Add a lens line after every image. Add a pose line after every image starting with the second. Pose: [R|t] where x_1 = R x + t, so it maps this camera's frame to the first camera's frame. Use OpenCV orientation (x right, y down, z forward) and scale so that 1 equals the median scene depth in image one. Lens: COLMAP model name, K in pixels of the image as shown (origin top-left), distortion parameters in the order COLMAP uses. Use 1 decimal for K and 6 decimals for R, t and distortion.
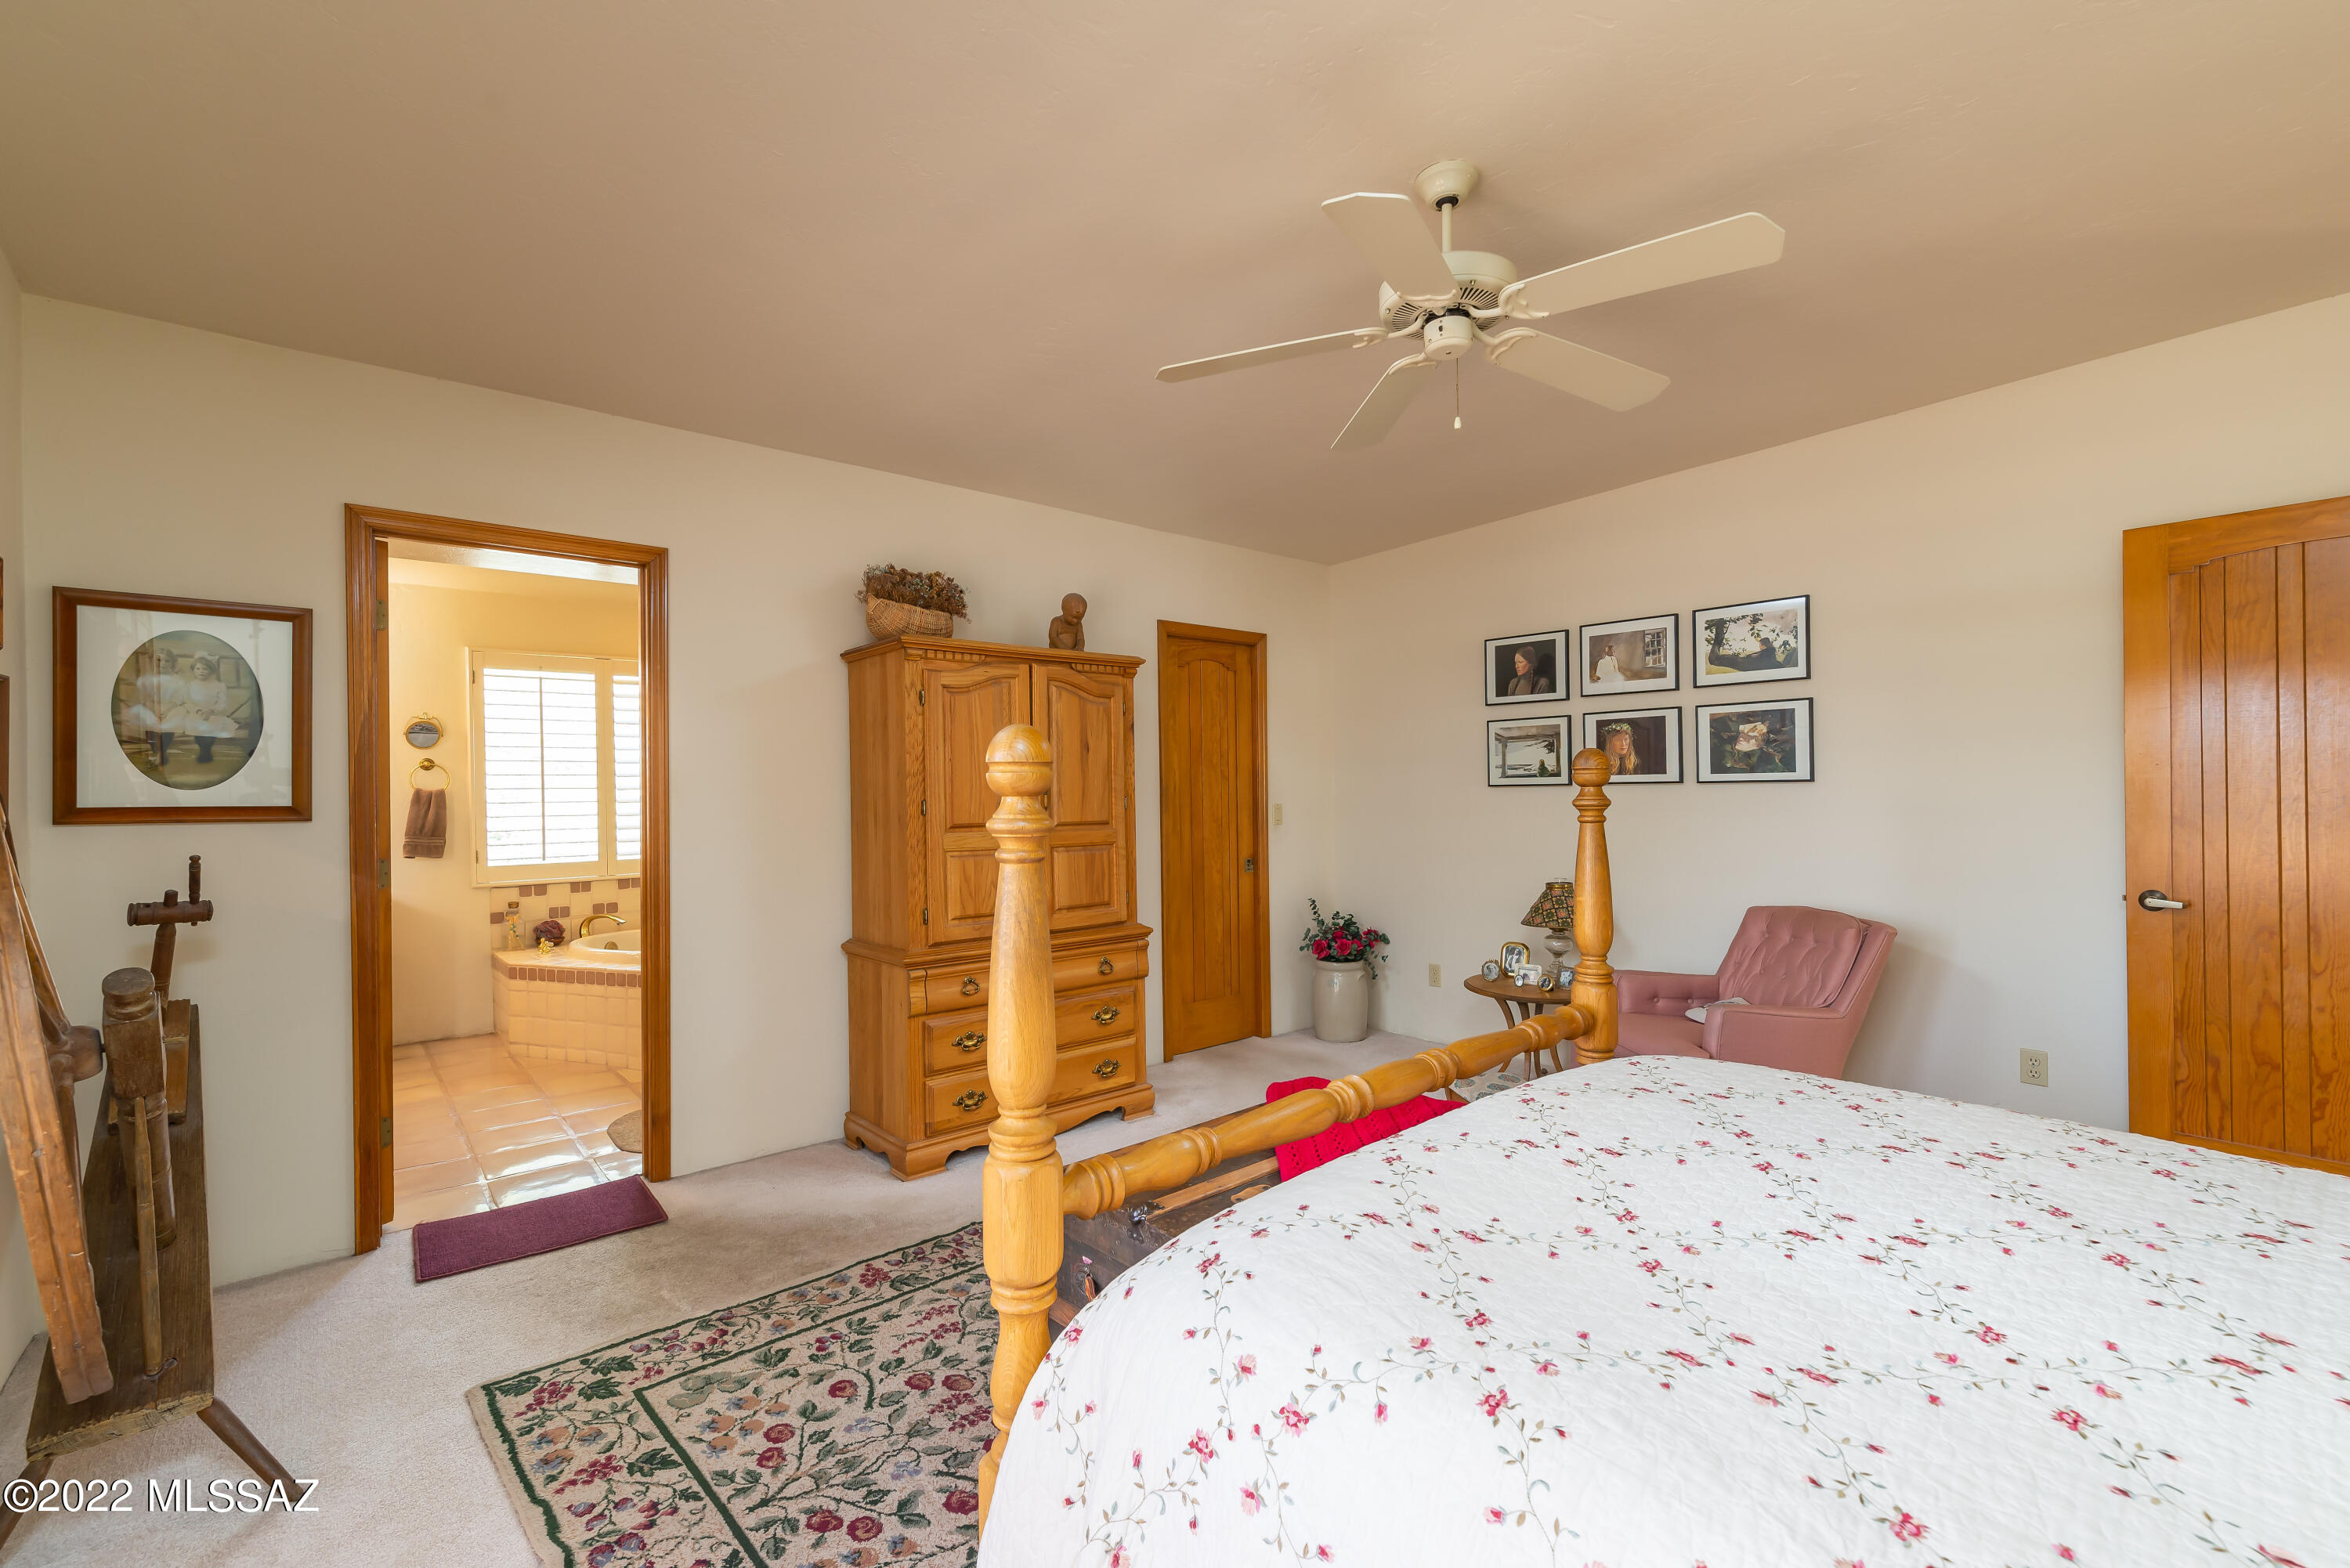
lens RADIAL K [[1027.9, 0, 1175.7], [0, 1027.9, 790.1], [0, 0, 1]] dist [0.000591, -0.000720]
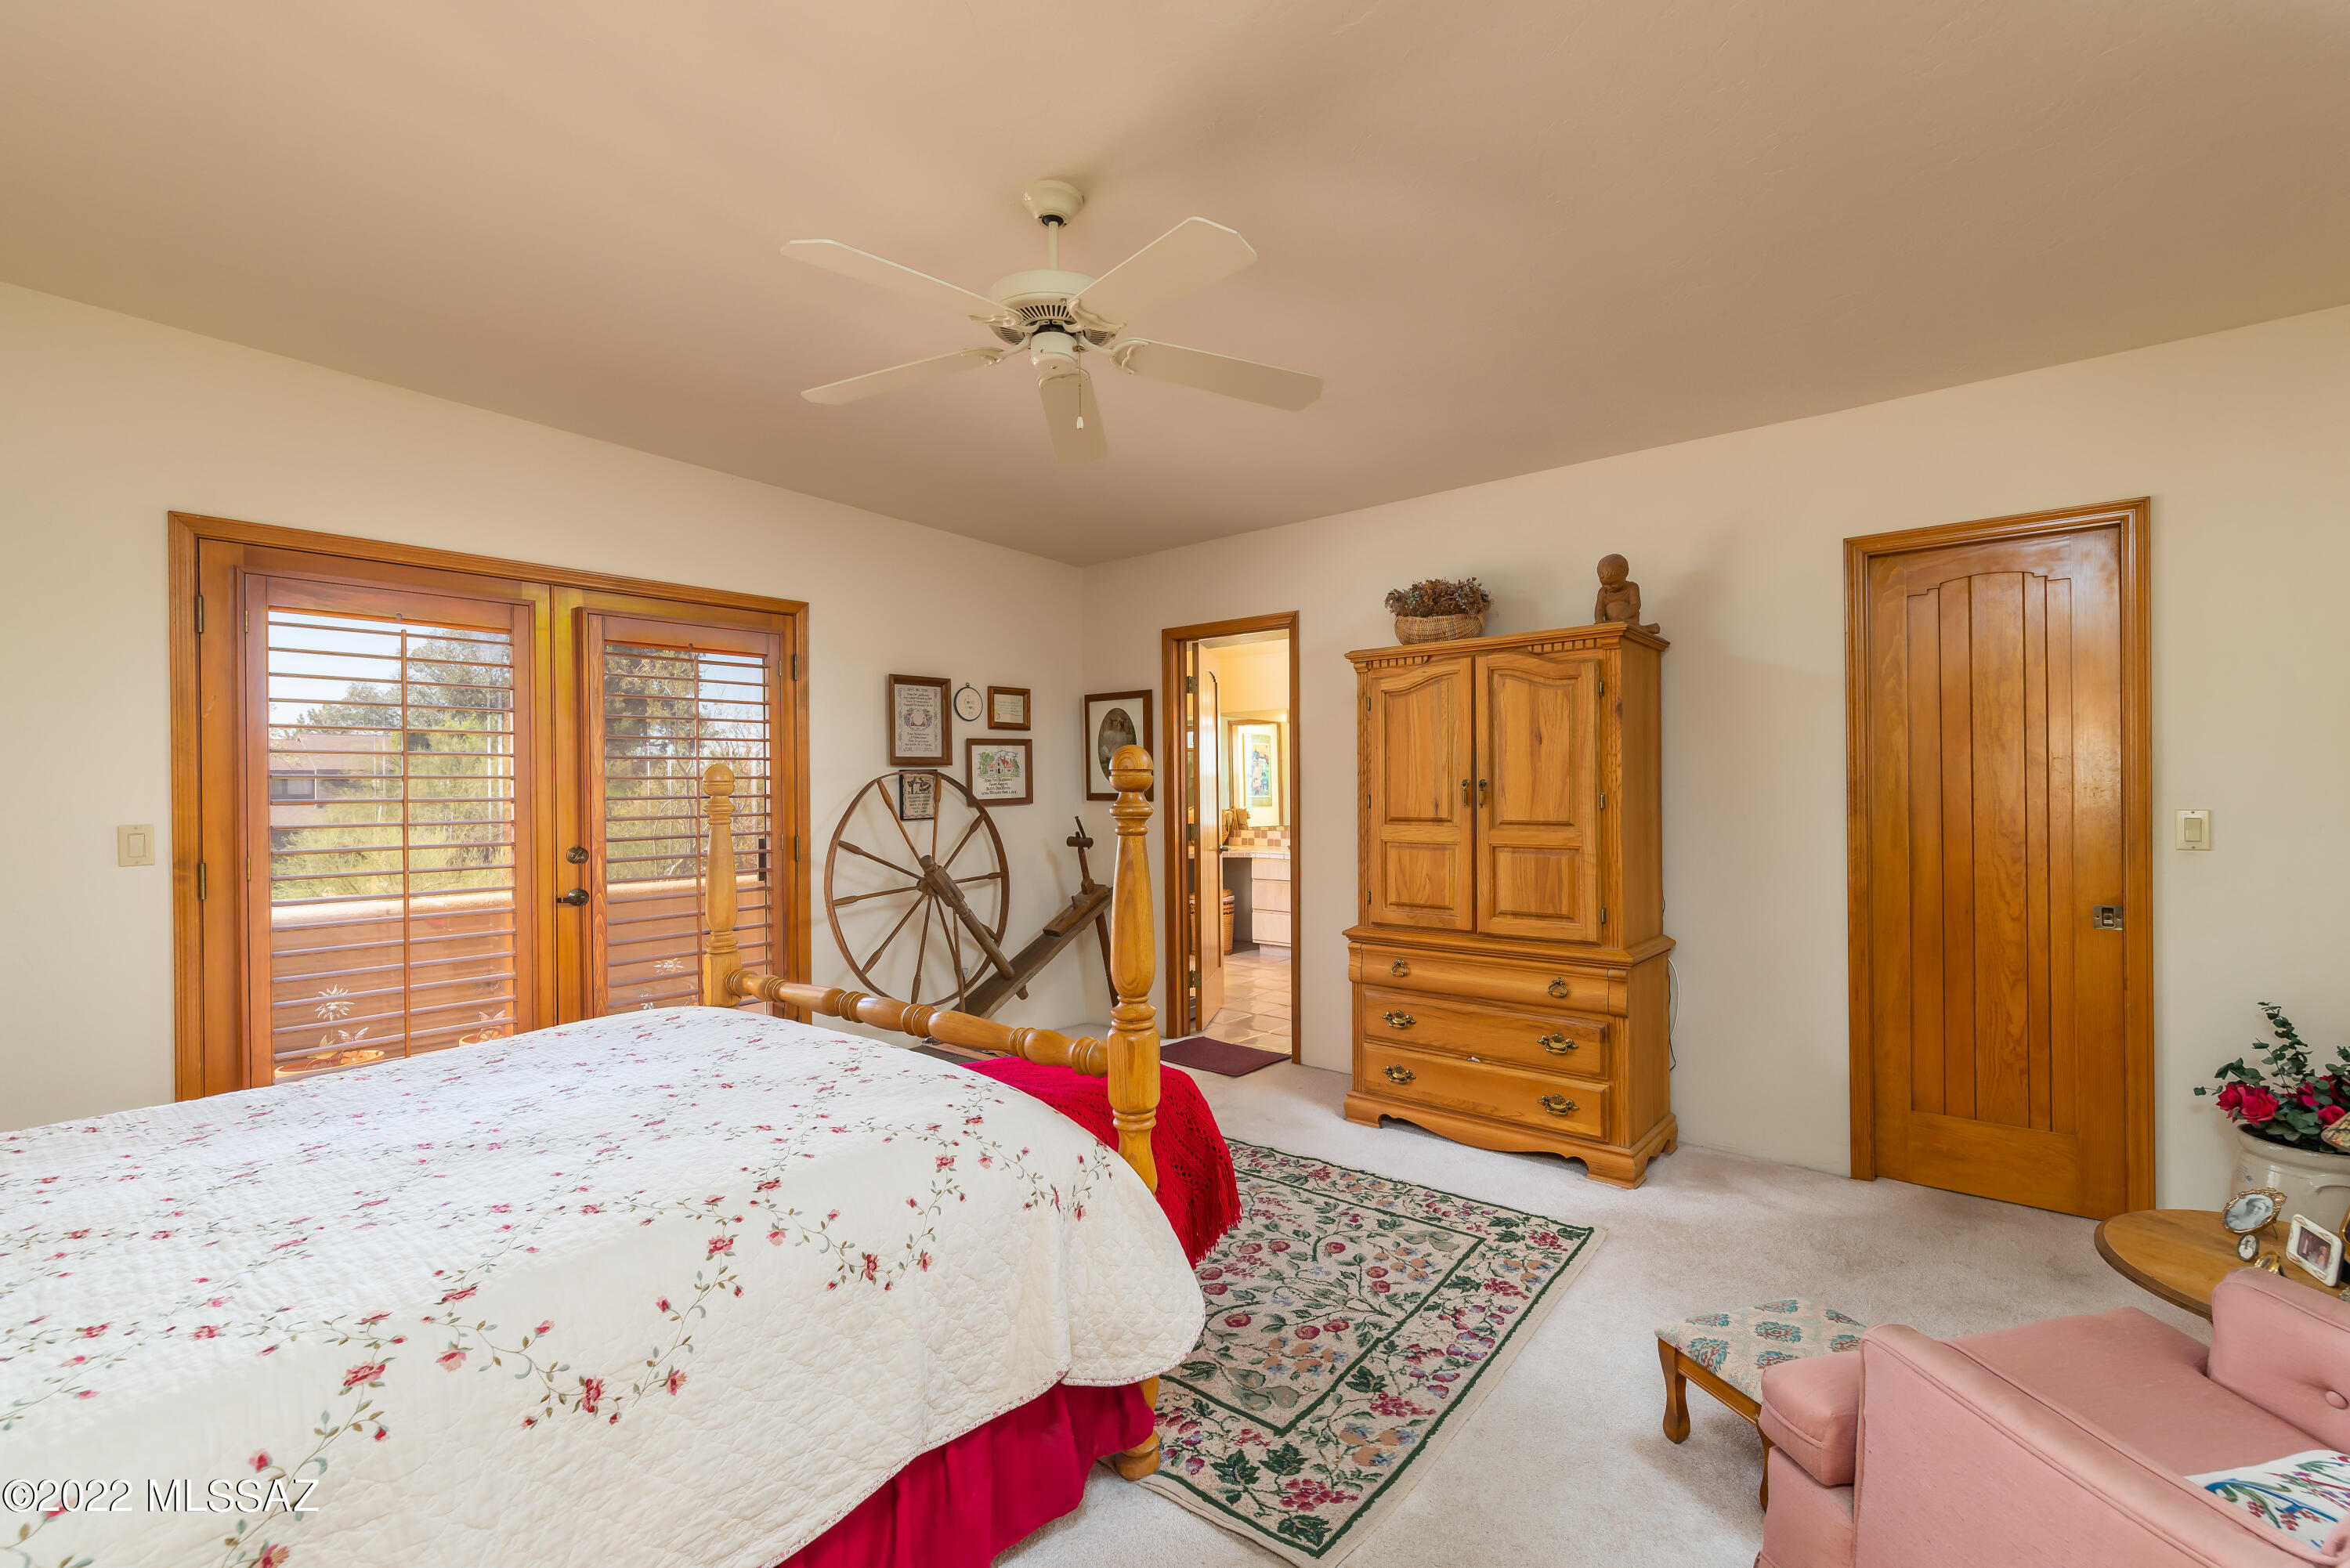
lens RADIAL K [[1027.9, 0, 1179.7], [0, 1027.9, 783.8], [0, 0, 1]] dist [0.000591, -0.000720]
pose [[0.147154, 0.004746, -0.989102, 0.803758], [0.006022, 0.999966, 0.005694, -0.009774], [0.989095, -0.006794, 0.147121, 0.597389]]
